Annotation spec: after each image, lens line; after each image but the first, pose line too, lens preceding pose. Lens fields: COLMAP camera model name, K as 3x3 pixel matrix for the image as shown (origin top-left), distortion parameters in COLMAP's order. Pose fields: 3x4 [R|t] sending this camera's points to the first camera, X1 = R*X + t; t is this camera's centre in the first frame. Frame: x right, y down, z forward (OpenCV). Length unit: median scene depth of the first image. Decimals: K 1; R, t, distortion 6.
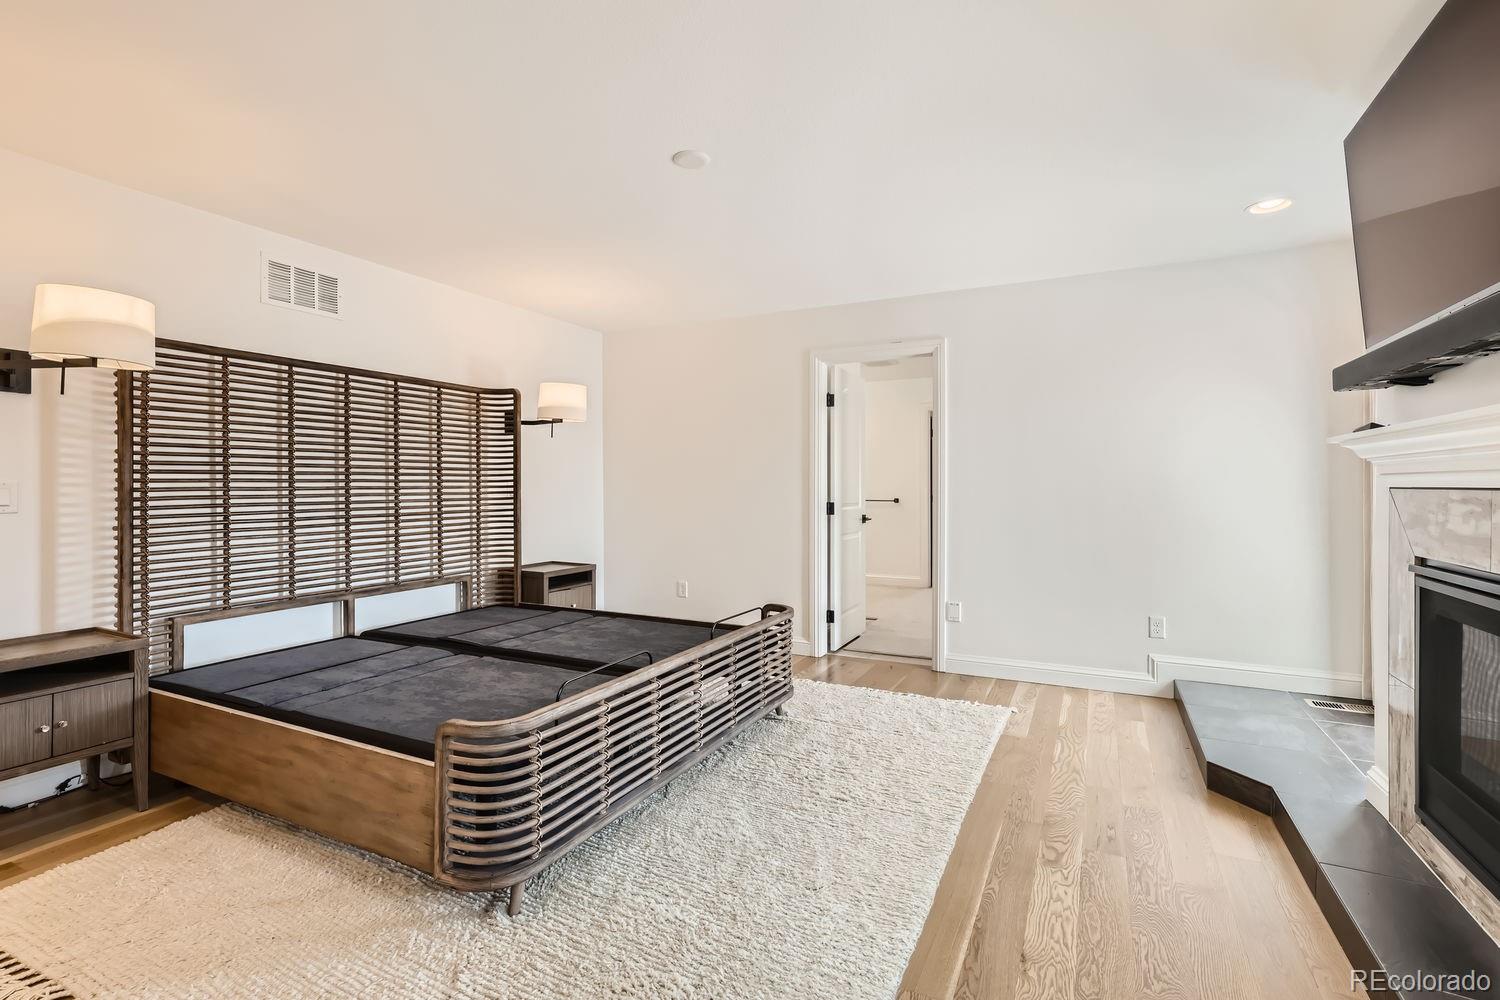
lens RADIAL K [[691.5, 0, 750.1], [0, 691.5, 488.8], [0, 0, 1]] dist [-0.000118, 0.000800]
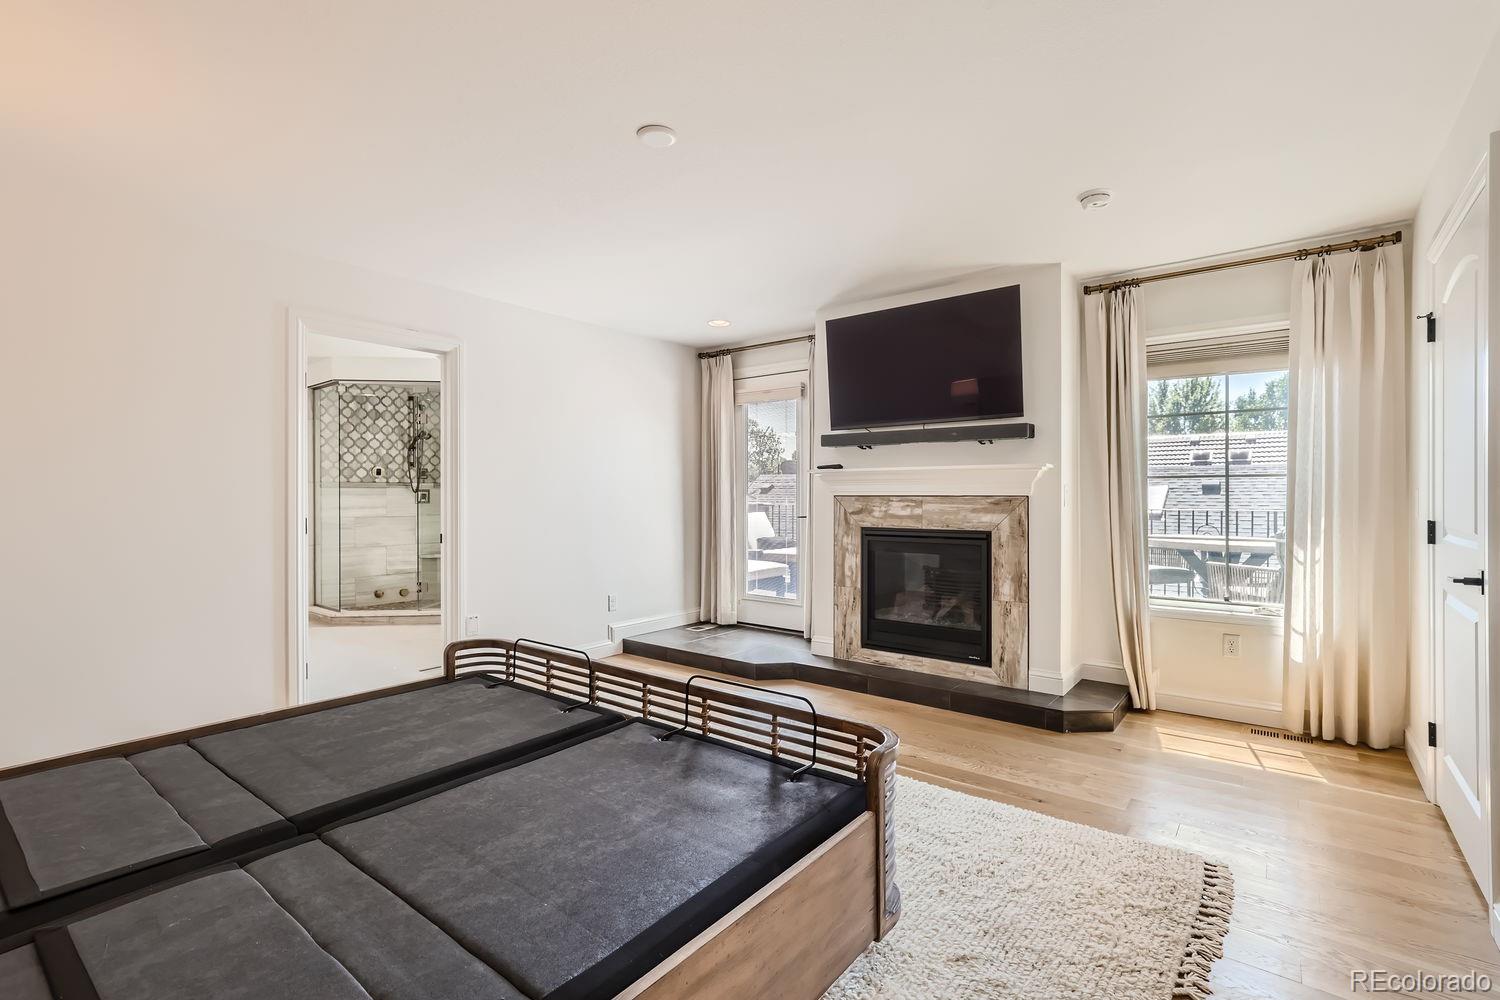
lens RADIAL K [[691.5, 0, 747.9], [0, 691.5, 498.7], [0, 0, 1]] dist [-0.000118, 0.000800]
pose [[0.195385, -0.004134, 0.980718, -1.328445], [0.011496, 0.999932, 0.001924, -0.000620], [-0.980659, 0.010898, 0.195419, 0.969044]]
